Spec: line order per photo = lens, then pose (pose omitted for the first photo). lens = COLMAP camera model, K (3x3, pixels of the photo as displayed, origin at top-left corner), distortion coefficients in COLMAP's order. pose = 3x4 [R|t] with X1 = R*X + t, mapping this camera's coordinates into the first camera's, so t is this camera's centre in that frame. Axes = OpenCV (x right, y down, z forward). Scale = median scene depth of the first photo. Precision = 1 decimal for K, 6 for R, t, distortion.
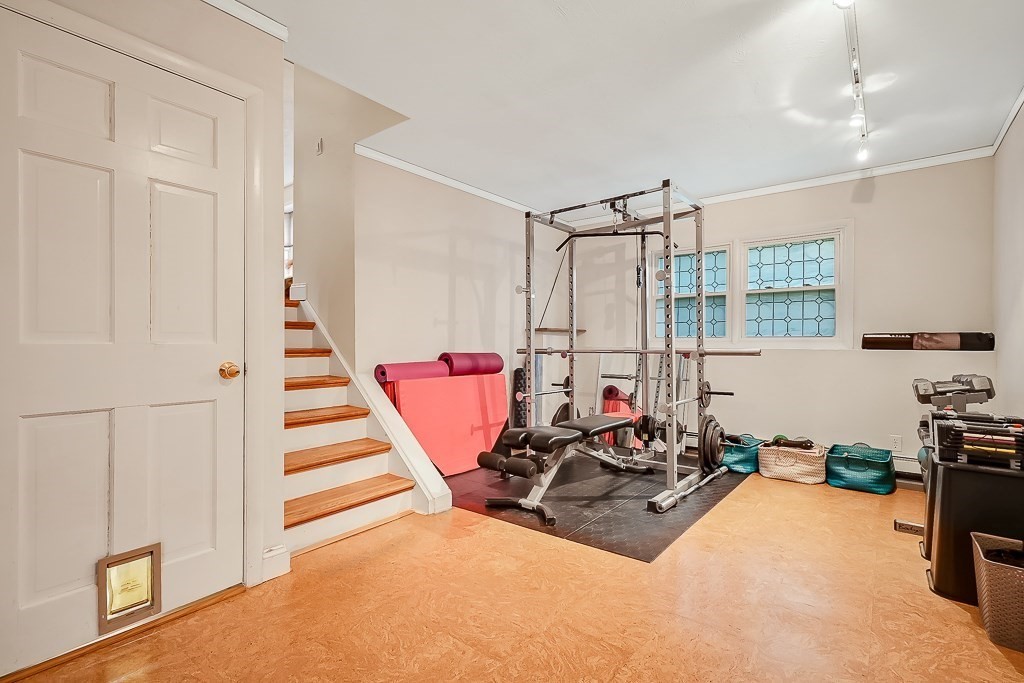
lens RADIAL K [[468.6, 0, 510.4], [0, 468.6, 341.7], [0, 0, 1]] dist [0.000847, -0.000315]
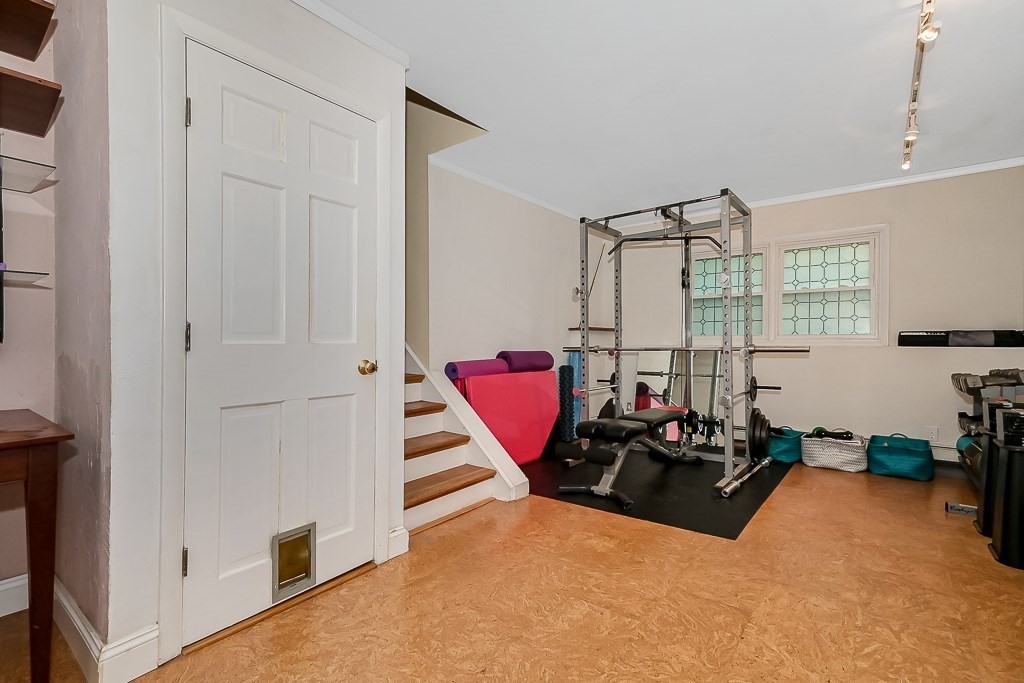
lens RADIAL K [[465.6, 0, 512.2], [0, 465.6, 343.2], [0, 0, 1]] dist [0.006450, 0.000369]
pose [[0.999933, -0.003767, 0.010961, -0.150704], [0.003703, 0.999976, 0.005845, -0.000148], [-0.010983, -0.005804, 0.999923, -0.058432]]
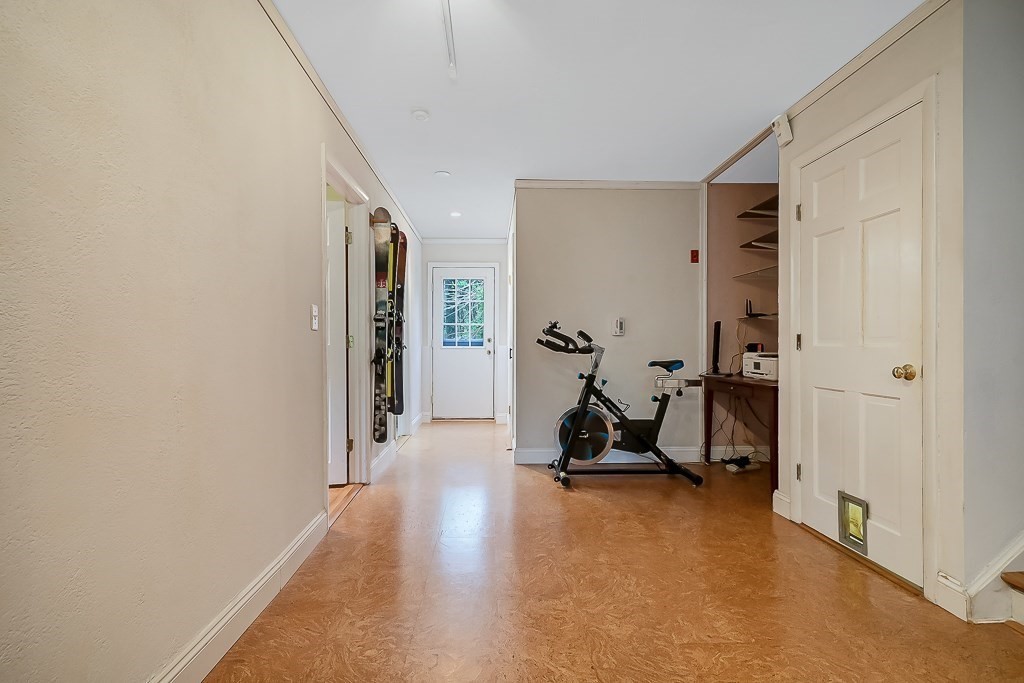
lens RADIAL K [[465.6, 0, 512.2], [0, 465.6, 343.2], [0, 0, 1]] dist [0.006450, 0.000369]
pose [[-0.747187, -0.000342, -0.664613, 0.435699], [0.003023, 0.999988, -0.003912, -0.001540], [0.664606, -0.004932, -0.747177, 0.691476]]
